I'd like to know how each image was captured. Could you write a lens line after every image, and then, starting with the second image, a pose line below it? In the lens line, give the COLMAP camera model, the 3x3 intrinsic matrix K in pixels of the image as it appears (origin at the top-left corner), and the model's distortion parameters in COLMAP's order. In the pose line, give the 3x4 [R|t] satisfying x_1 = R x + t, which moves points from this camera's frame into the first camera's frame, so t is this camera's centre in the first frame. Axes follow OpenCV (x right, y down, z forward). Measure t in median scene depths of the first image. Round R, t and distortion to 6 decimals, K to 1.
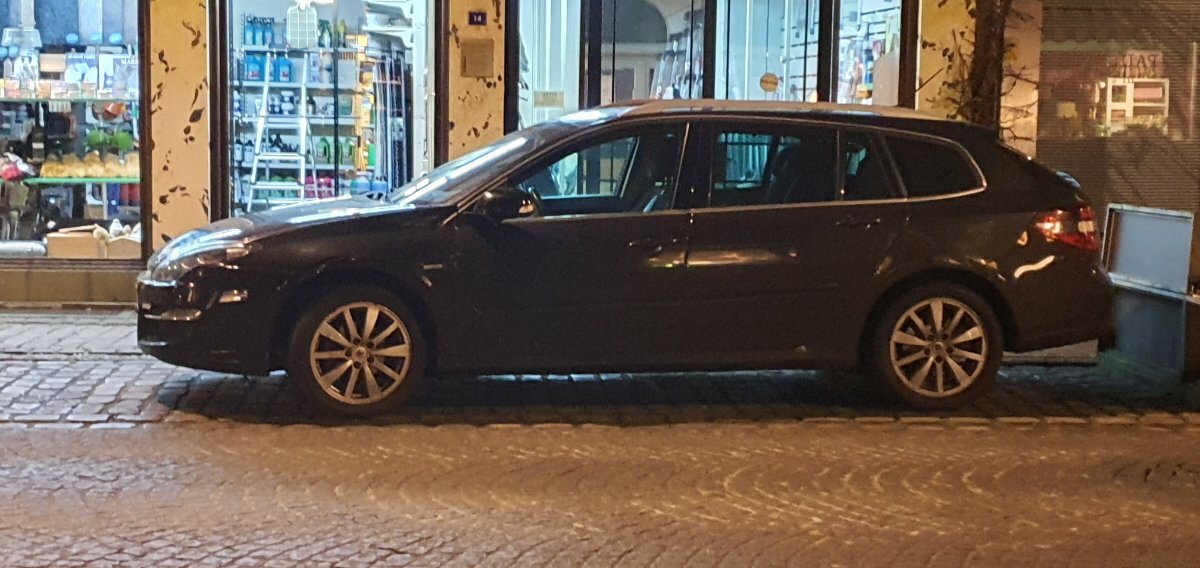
lens RADIAL K [[1991.7, 0, 600.0], [0, 1991.7, 284.0], [0, 0, 1]] dist [0.258160, -0.104638]
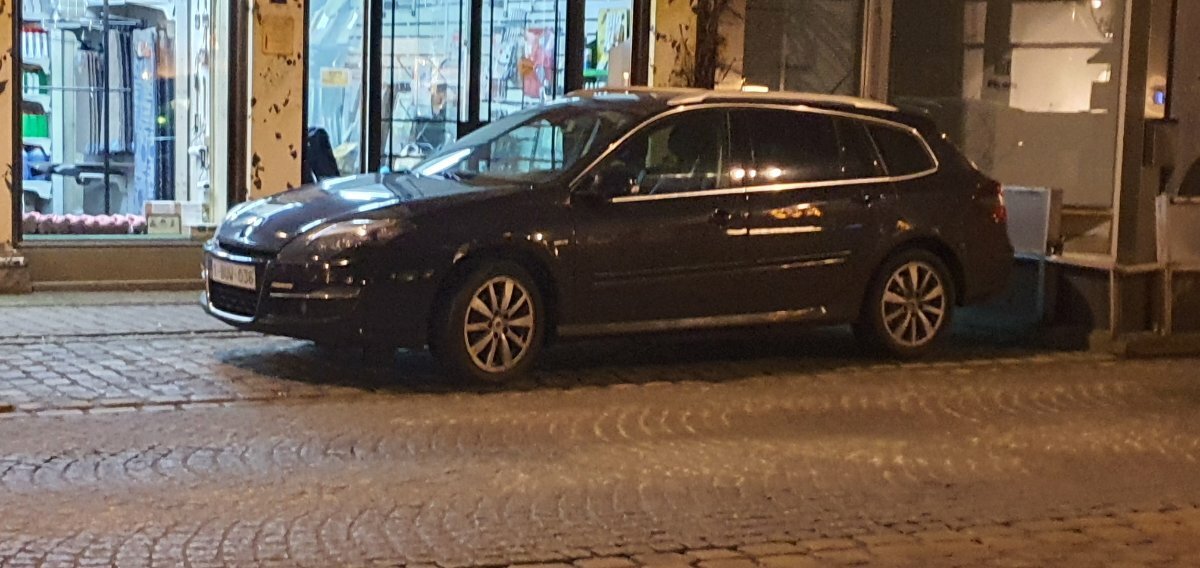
lens RADIAL K [[1991.7, 0, 600.0], [0, 1991.7, 284.0], [0, 0, 1]] dist [0.258160, -0.104638]
pose [[0.913165, -0.023943, 0.406885, -0.475538], [0.017639, 0.999659, 0.019238, -0.006077], [-0.407207, -0.010390, 0.913277, 0.005199]]
